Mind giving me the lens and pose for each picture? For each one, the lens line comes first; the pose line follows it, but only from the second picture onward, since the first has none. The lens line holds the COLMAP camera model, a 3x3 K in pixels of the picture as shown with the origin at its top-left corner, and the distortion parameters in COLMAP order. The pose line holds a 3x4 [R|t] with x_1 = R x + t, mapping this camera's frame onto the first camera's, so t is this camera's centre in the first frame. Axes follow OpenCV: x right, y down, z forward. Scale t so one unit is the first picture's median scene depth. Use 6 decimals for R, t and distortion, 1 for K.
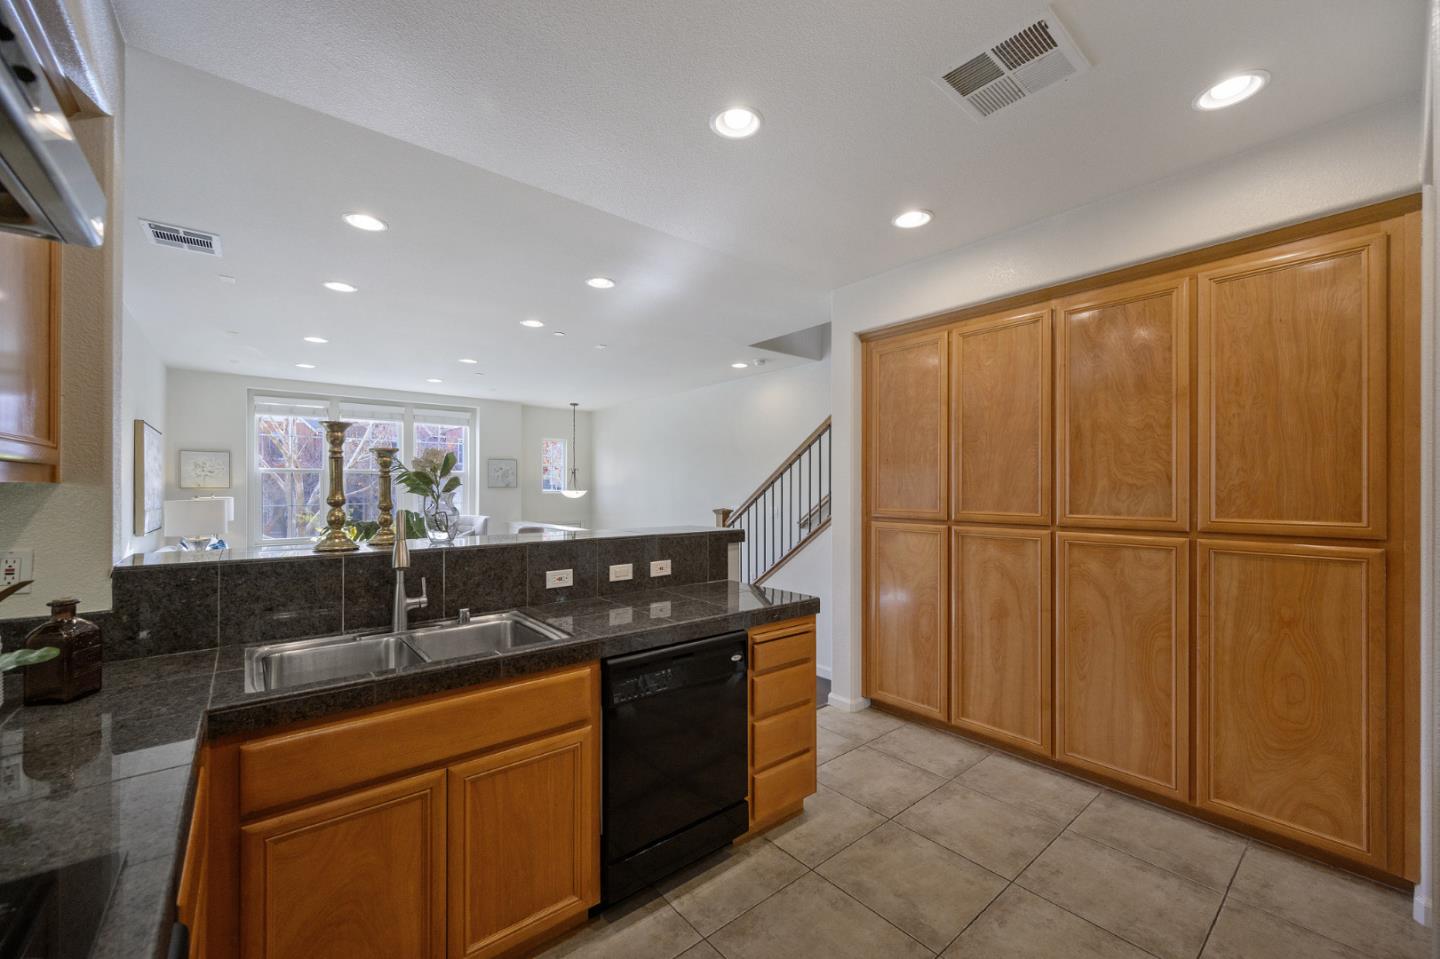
lens RADIAL K [[570.8, 0, 718.3], [0, 570.8, 485.2], [0, 0, 1]] dist [-0.002365, 0.000172]
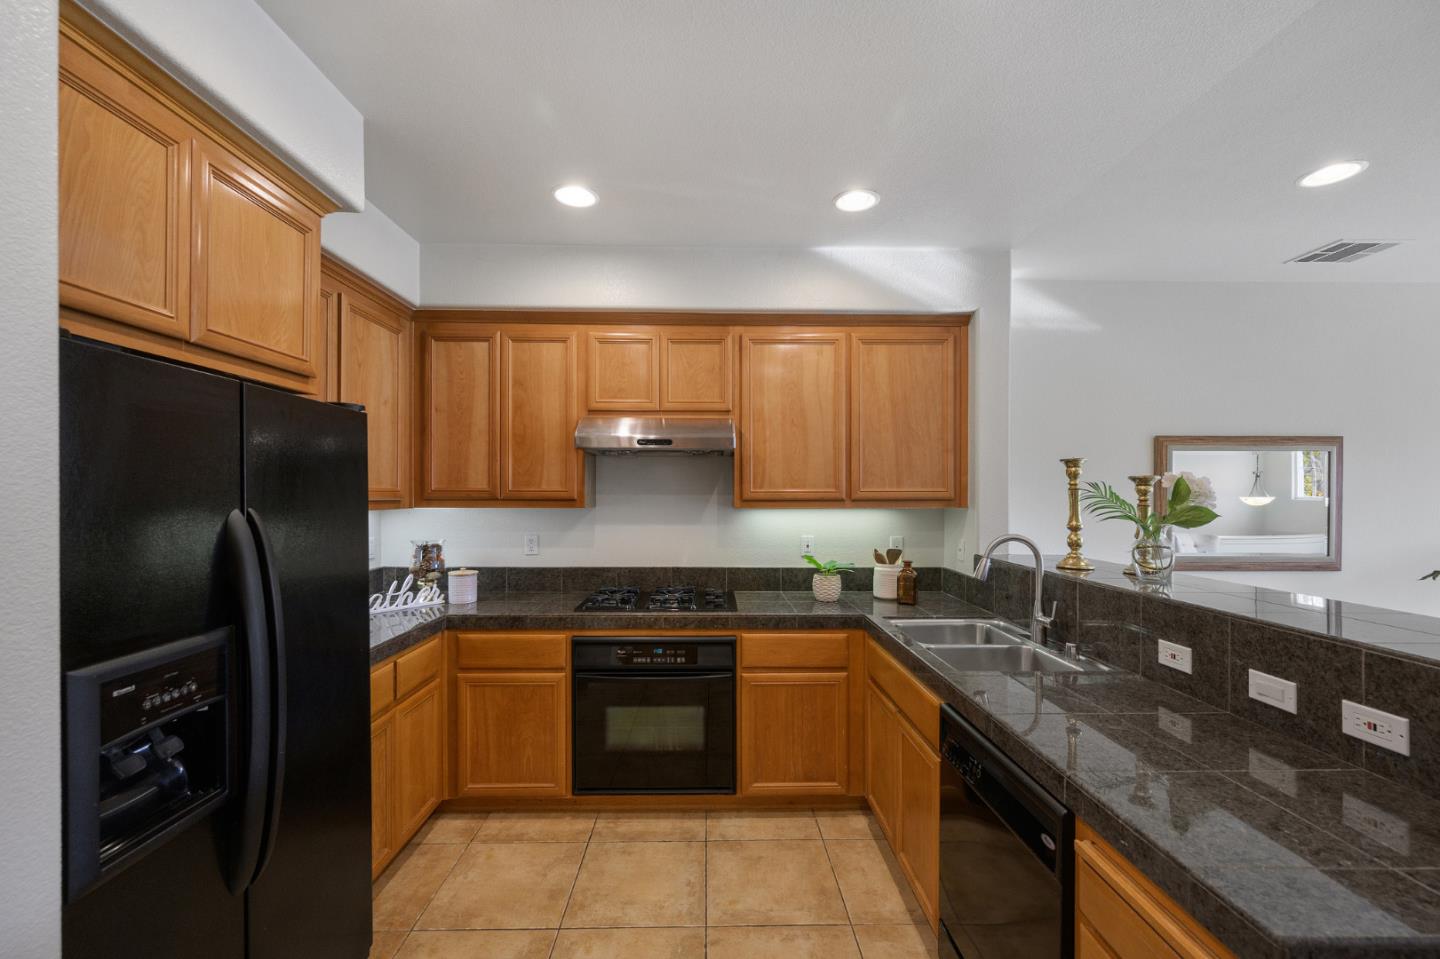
lens RADIAL K [[594.1, 0, 712.5], [0, 594.1, 488.3], [0, 0, 1]] dist [0.007275, -0.000398]
pose [[-0.625462, -0.005028, -0.780238, 0.591396], [0.000178, 0.999978, -0.006588, -0.033439], [0.780255, -0.004259, -0.625448, 0.927956]]
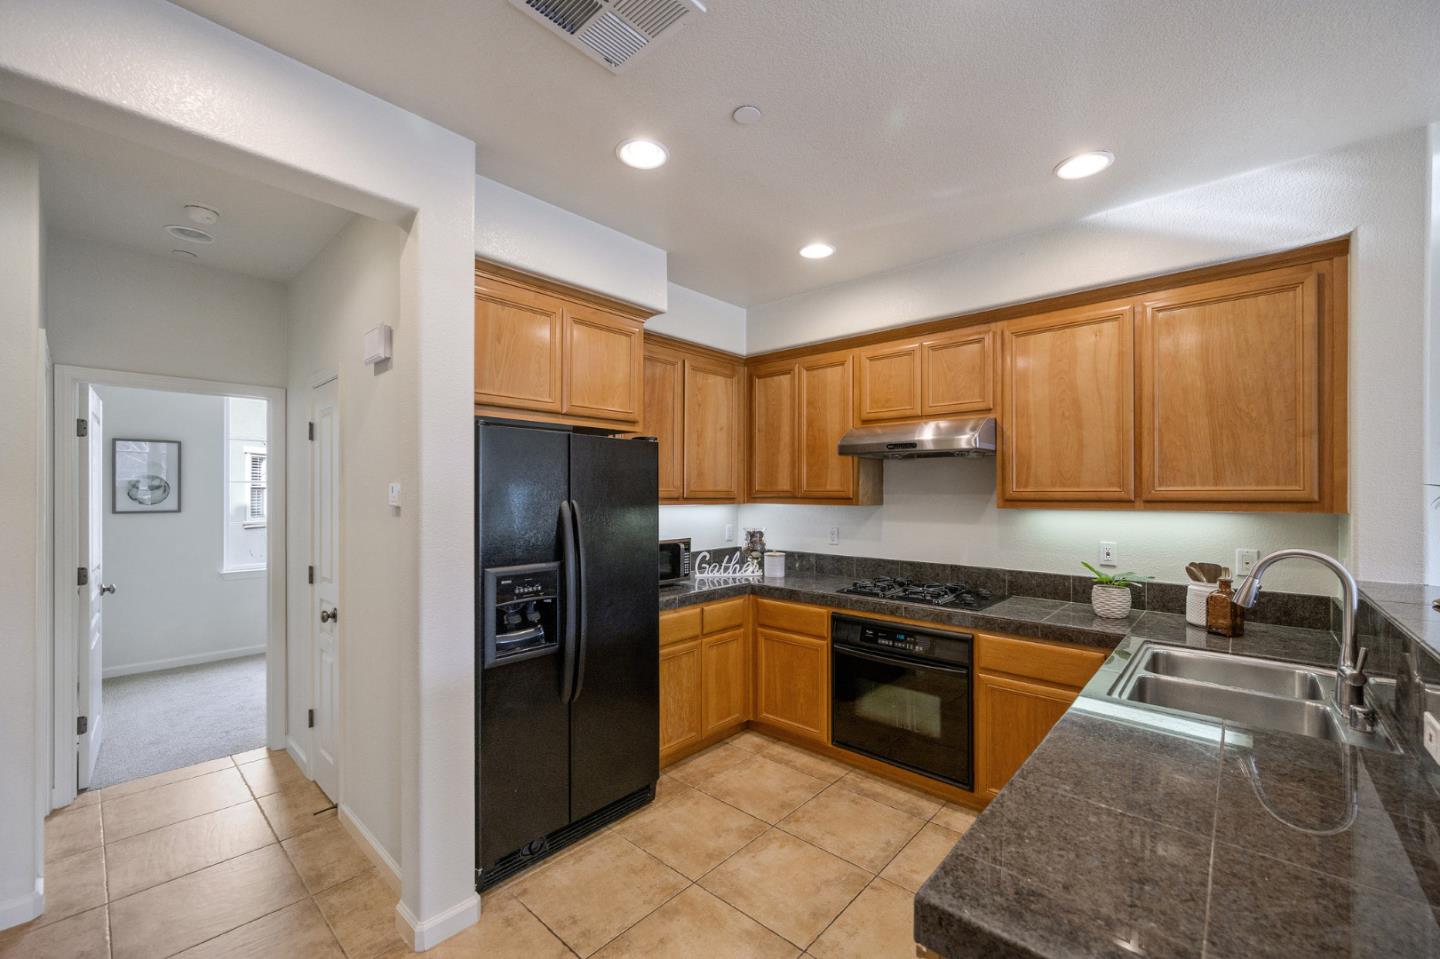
lens RADIAL K [[570.8, 0, 723.7], [0, 570.8, 489.2], [0, 0, 1]] dist [-0.002365, 0.000172]
pose [[-0.988199, -0.003635, -0.153131, 0.335518], [-0.002185, 0.999951, -0.009634, -0.026742], [0.153158, -0.009185, -0.988159, 1.237214]]
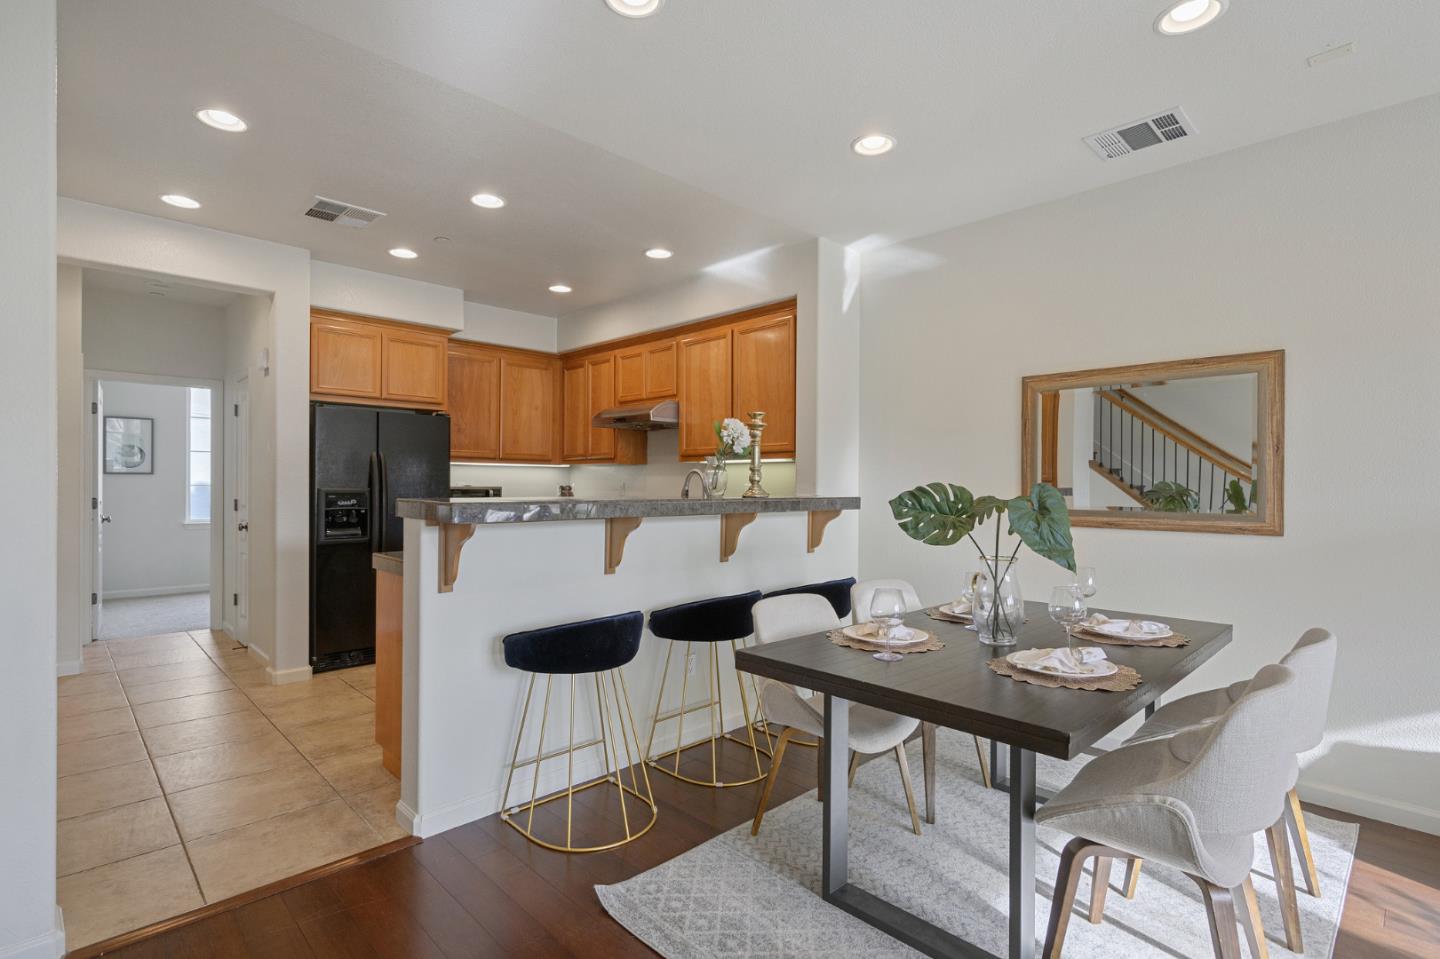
lens RADIAL K [[693.0, 0, 729.9], [0, 693.0, 483.5], [0, 0, 1]] dist [0.000981, -0.000607]
pose [[-0.996020, -0.008515, -0.088723, -0.337306], [-0.008017, 0.999950, -0.005961, 0.071456], [0.088769, -0.005225, -0.996039, 2.221496]]
